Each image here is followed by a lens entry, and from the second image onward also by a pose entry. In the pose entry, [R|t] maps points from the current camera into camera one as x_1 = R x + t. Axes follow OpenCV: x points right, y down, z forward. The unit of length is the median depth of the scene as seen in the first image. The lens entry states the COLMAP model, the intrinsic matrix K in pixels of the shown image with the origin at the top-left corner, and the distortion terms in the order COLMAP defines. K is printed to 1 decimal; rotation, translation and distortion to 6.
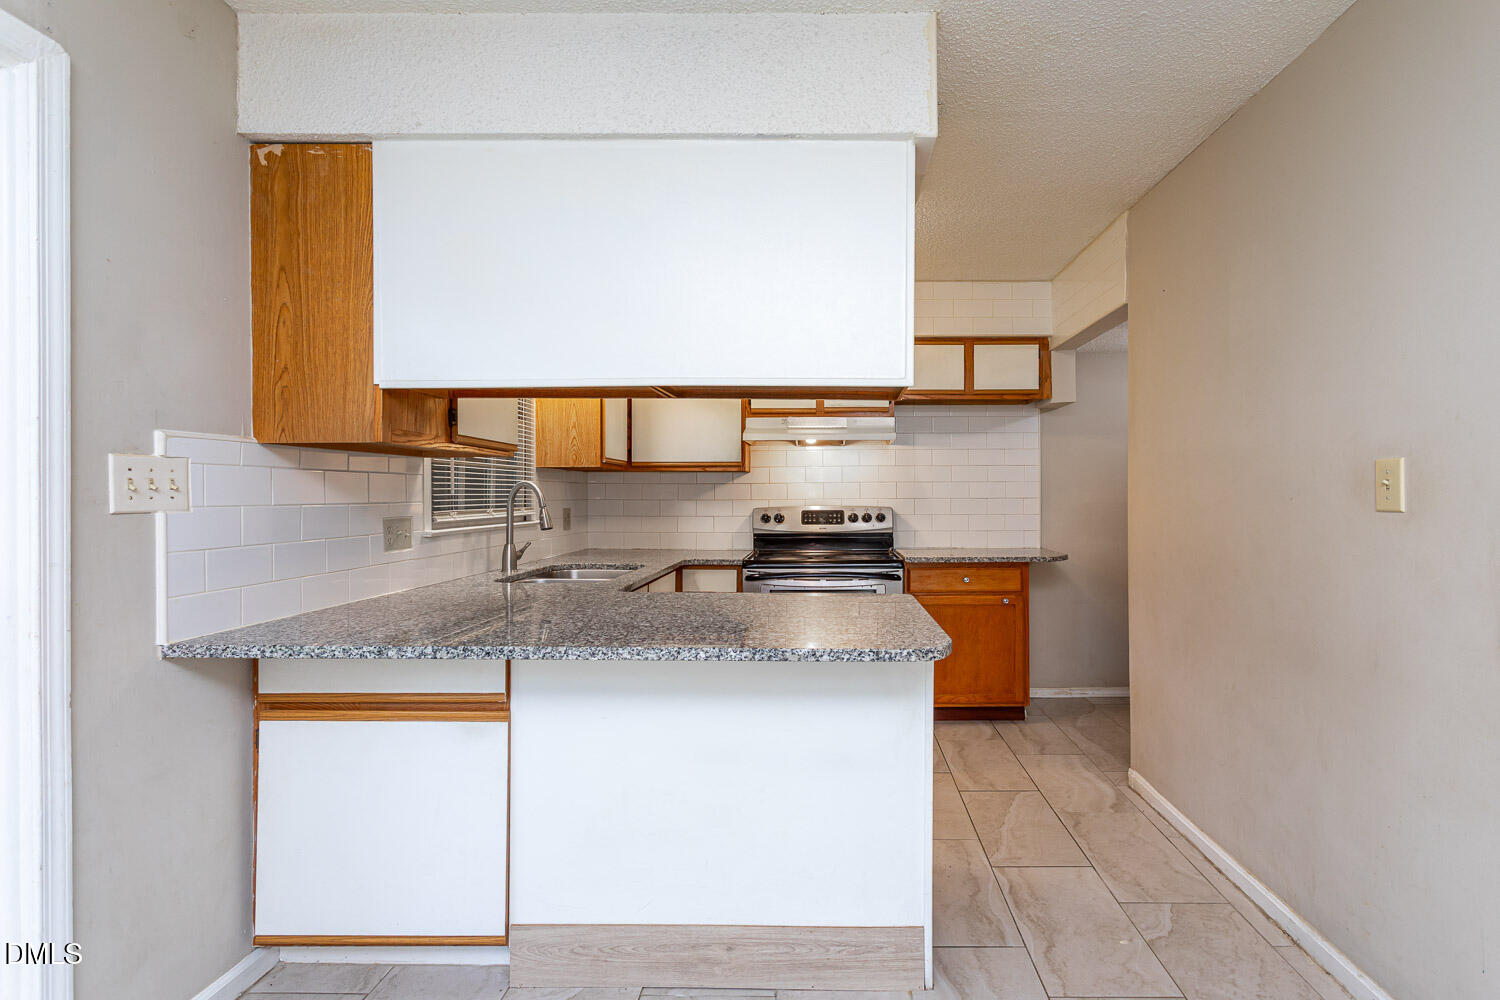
lens RADIAL K [[706.1, 0, 738.4], [0, 706.1, 495.2], [0, 0, 1]] dist [0.000070, 0.001427]
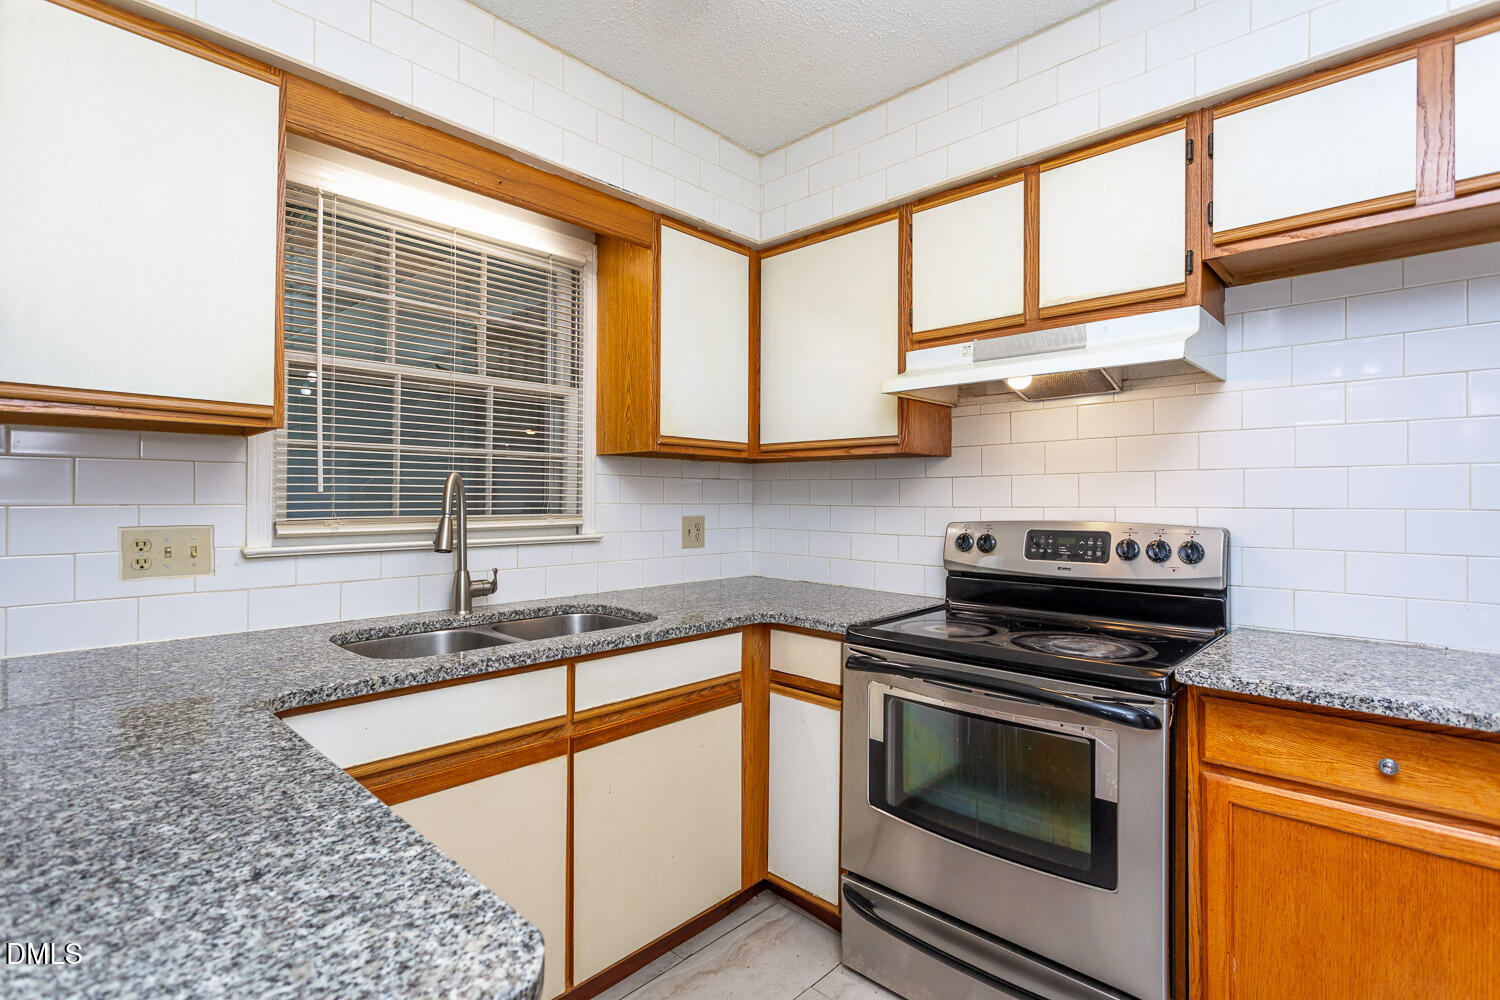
lens RADIAL K [[711.0, 0, 740.5], [0, 711.0, 495.8], [0, 0, 1]] dist [-0.000281, 0.000597]
pose [[0.802112, 0.003534, -0.597163, 0.272489], [-0.006800, 0.999972, -0.003216, 0.000990], [0.597135, 0.006640, 0.802113, 0.574473]]
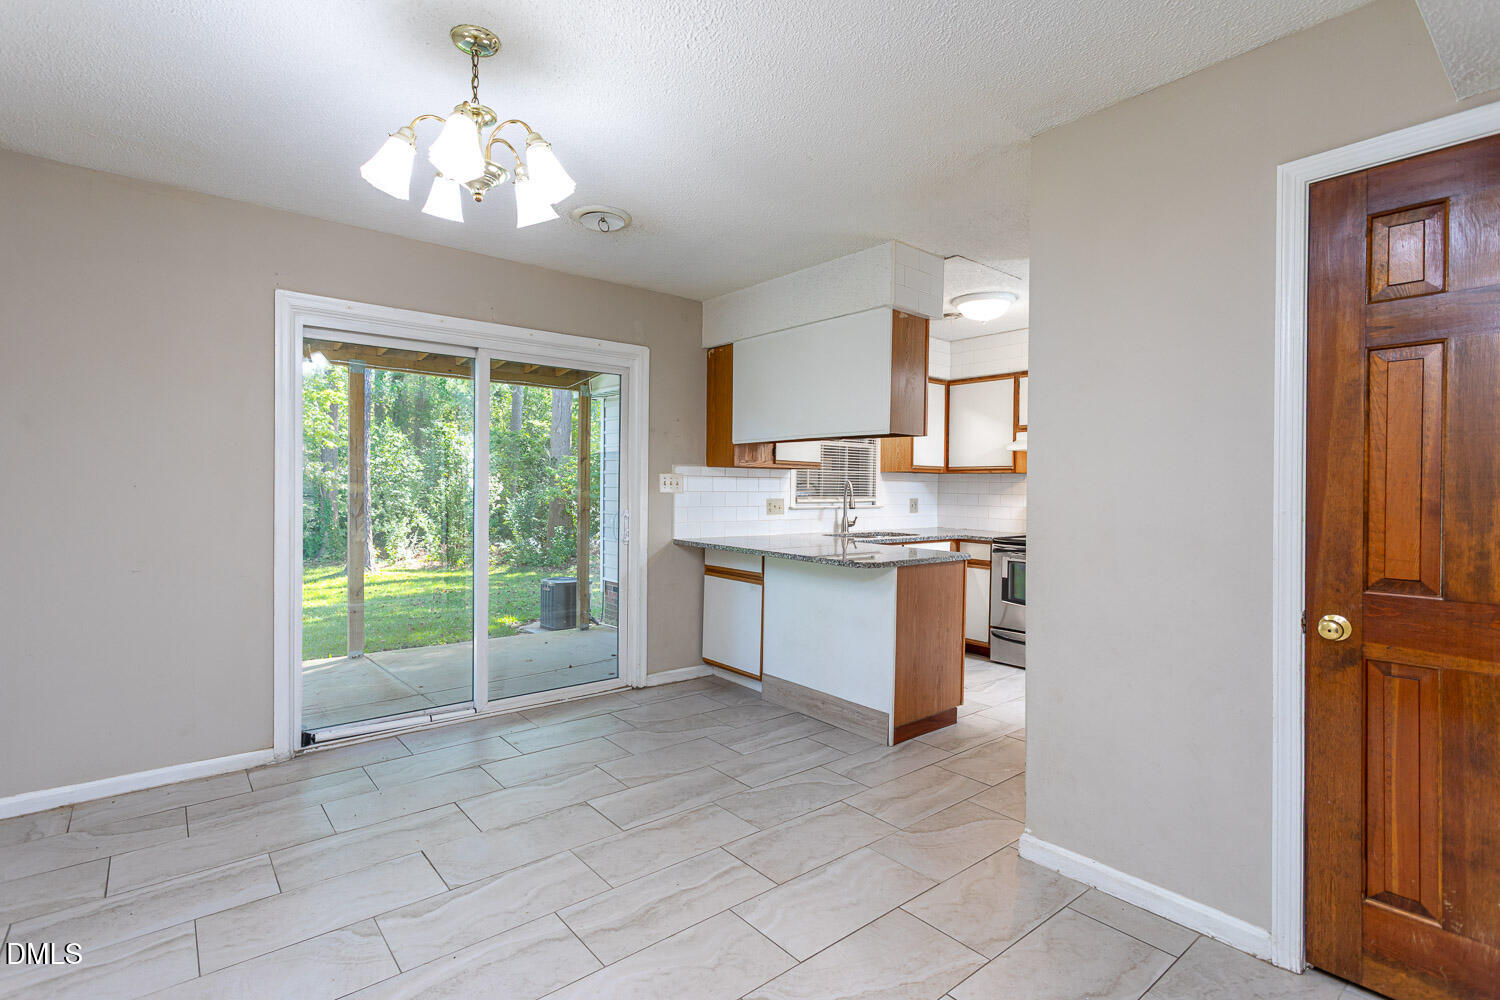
lens RADIAL K [[711.0, 0, 740.5], [0, 711.0, 495.8], [0, 0, 1]] dist [-0.000281, 0.000597]
pose [[0.722016, 0.017061, -0.691666, 0.642362], [-0.011678, 0.999854, 0.012474, -0.001697], [0.691778, -0.000929, 0.722110, -0.339597]]
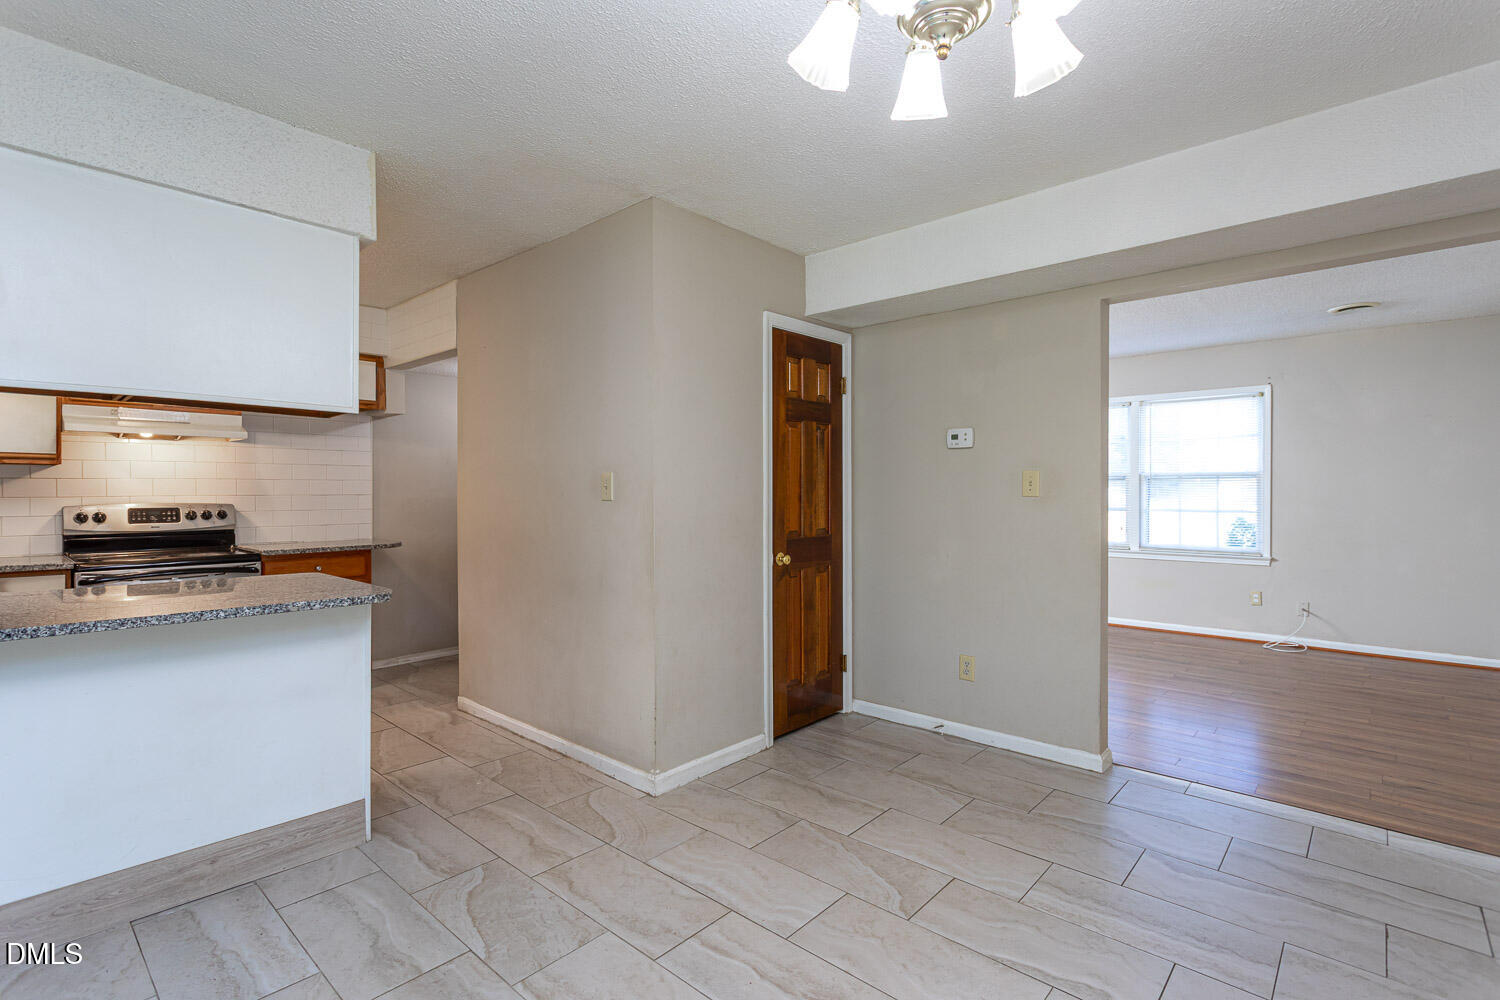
lens RADIAL K [[706.1, 0, 738.4], [0, 706.1, 495.2], [0, 0, 1]] dist [0.000070, 0.001427]
pose [[0.583722, -0.002037, 0.811951, -0.222871], [-0.000530, 0.999996, 0.002890, 0.001442], [-0.811953, -0.002117, 0.583719, -0.212149]]
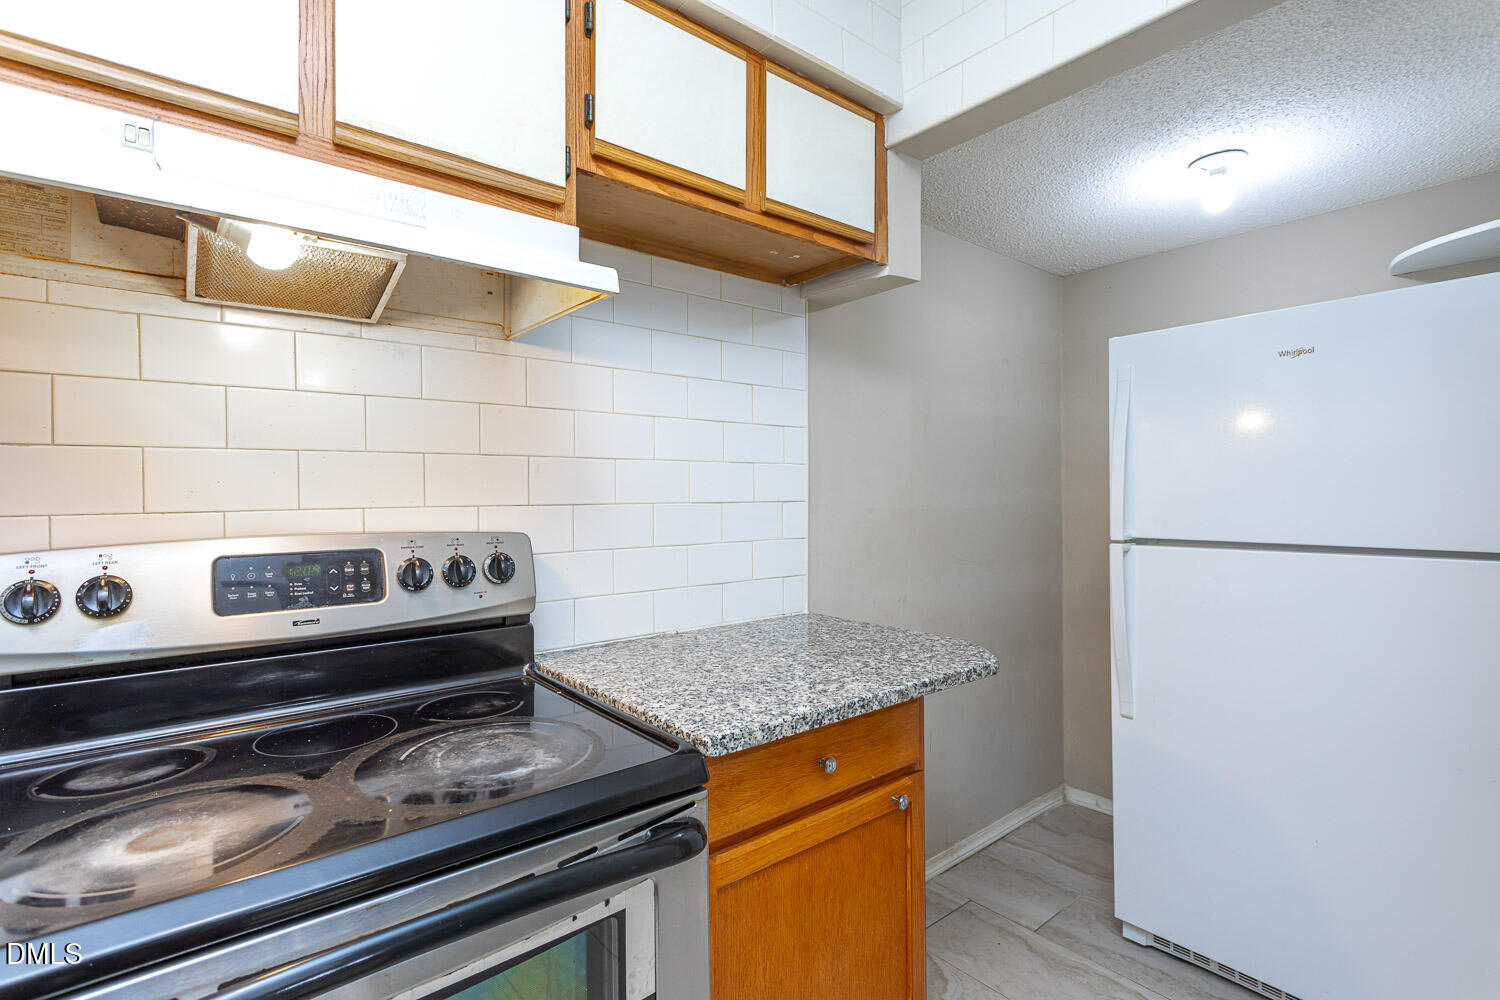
lens RADIAL K [[706.1, 0, 738.4], [0, 706.1, 495.2], [0, 0, 1]] dist [0.000070, 0.001427]
pose [[0.695648, -0.000549, 0.718383, 0.053678], [0.002395, 0.999996, -0.001555, 0.000907], [-0.718379, 0.002802, 0.695646, 0.829262]]
